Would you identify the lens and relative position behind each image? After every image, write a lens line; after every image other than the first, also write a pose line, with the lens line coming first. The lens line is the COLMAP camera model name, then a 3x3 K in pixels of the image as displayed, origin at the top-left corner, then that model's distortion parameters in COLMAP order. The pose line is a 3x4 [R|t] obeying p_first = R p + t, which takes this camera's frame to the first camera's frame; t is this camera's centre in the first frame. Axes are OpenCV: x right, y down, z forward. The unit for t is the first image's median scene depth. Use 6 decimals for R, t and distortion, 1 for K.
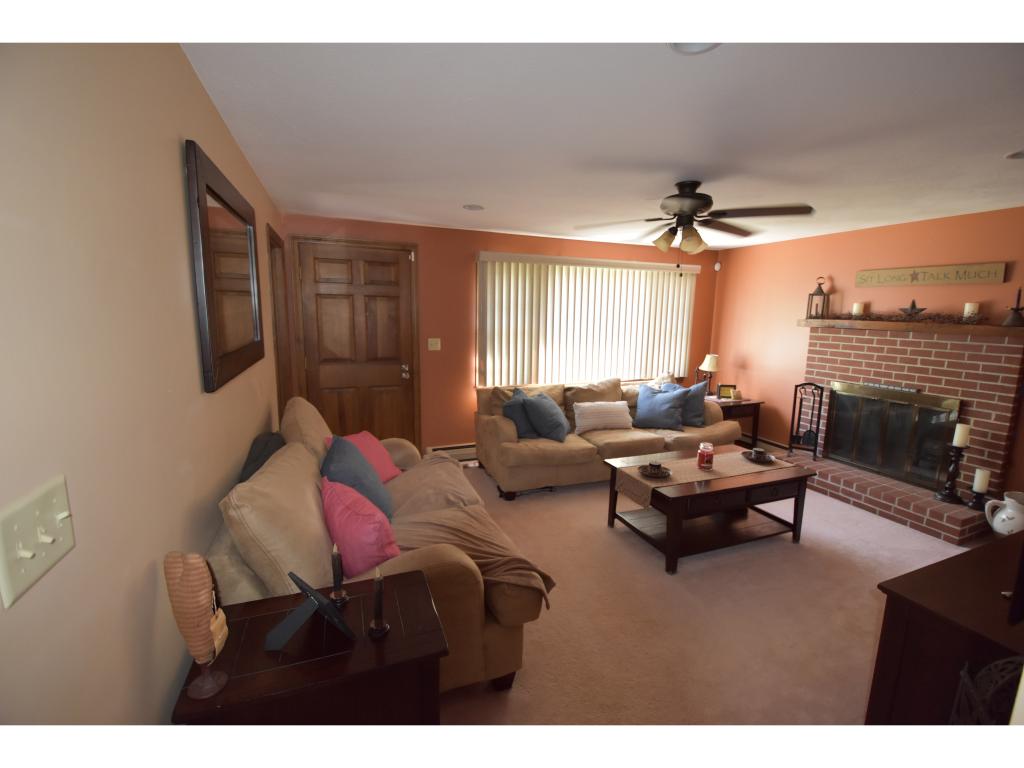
lens RADIAL K [[450.3, 0, 510.5], [0, 450.3, 385.0], [0, 0, 1]] dist [0.003566, -0.011280]
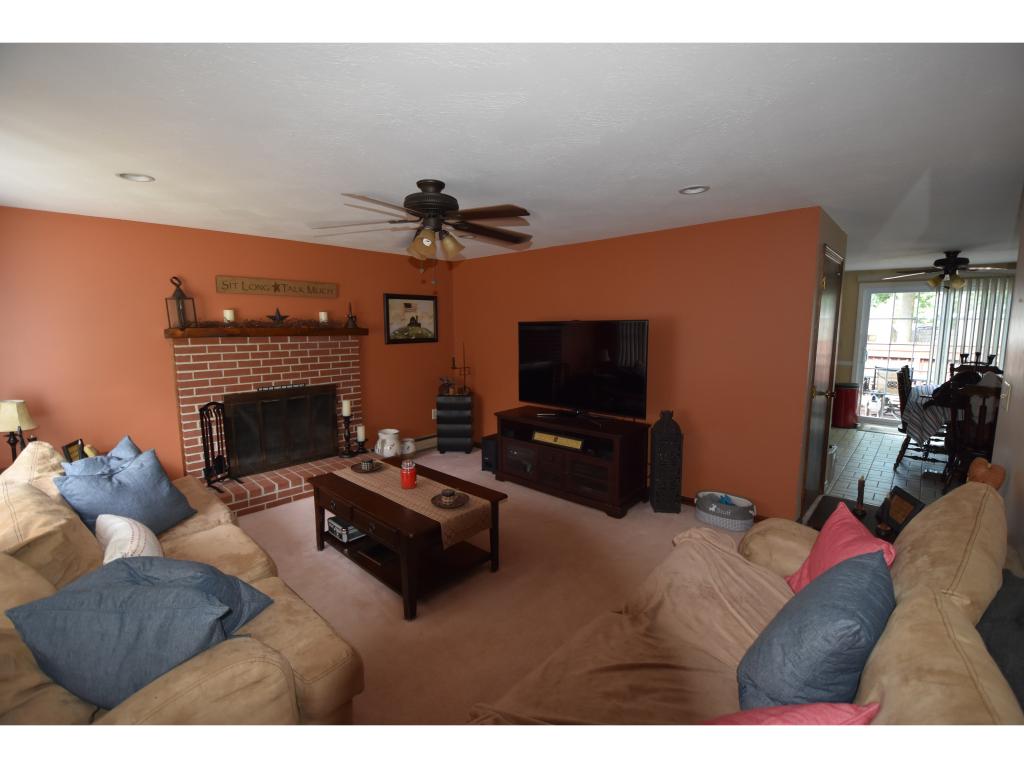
lens RADIAL K [[450.3, 0, 520.3], [0, 450.3, 384.2], [0, 0, 1]] dist [0.003566, -0.011280]
pose [[-0.443402, -0.135855, 0.885967, -0.404782], [0.136478, 0.966688, 0.216536, -0.166160], [-0.885871, 0.216928, -0.410091, 0.959549]]
